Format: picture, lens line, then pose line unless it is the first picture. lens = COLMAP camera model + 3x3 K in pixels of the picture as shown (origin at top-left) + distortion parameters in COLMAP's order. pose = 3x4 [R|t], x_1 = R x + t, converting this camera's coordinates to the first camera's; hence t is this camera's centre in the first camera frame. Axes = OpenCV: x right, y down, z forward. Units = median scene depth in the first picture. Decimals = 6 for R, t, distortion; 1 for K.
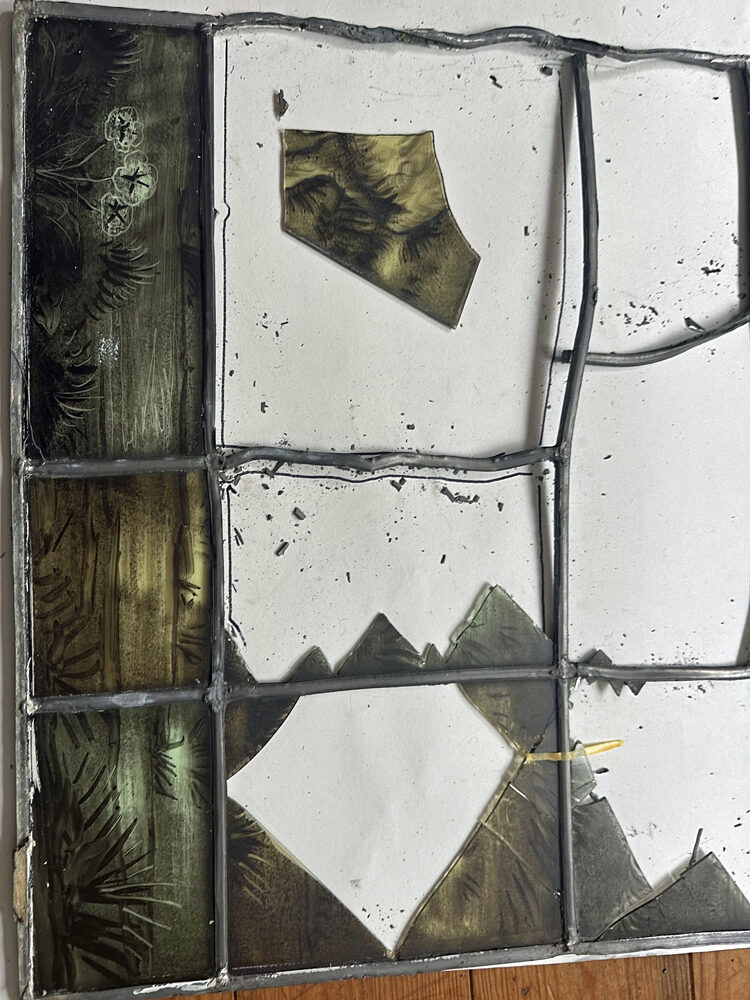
lens RADIAL K [[700.2, 0, 375.6], [0, 700.2, 499.0], [0, 0, 1]] dist [-0.032018, -0.009074]
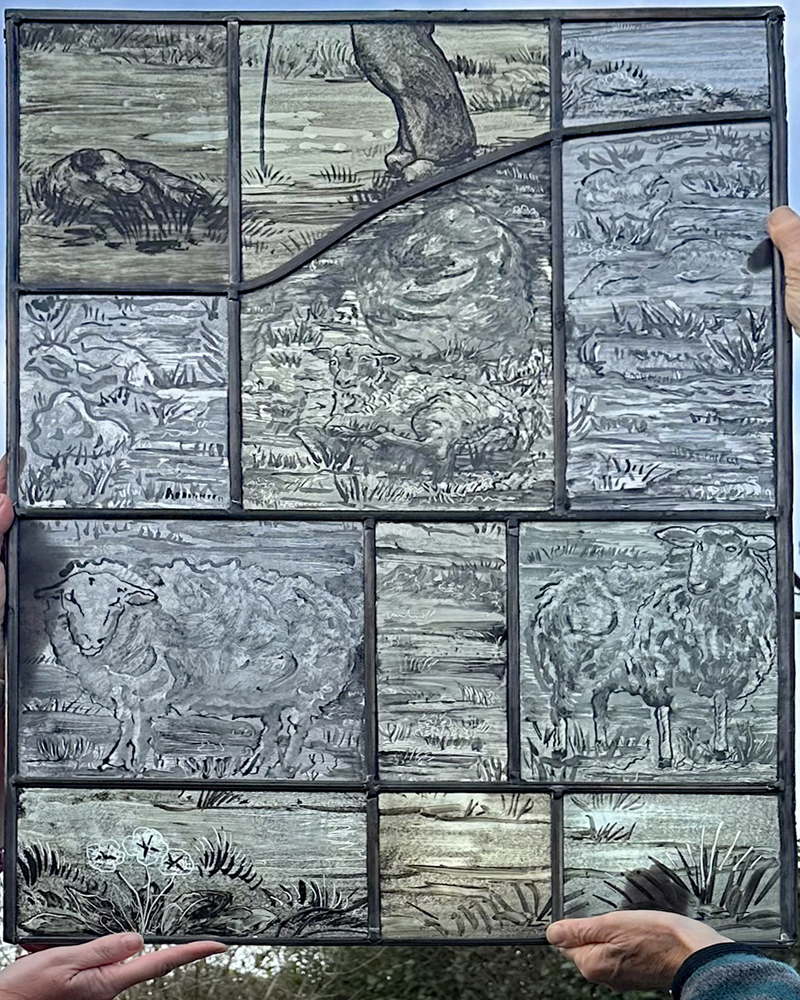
lens RADIAL K [[914.4, 0, 400.9], [0, 914.4, 500.6], [0, 0, 1]] dist [-0.007831, 0.000000]
pose [[-0.038645, -0.999104, -0.017265, 0.286233], [0.993463, -0.036558, -0.108139, 0.184942], [0.107411, -0.021331, 0.993986, -0.560486]]
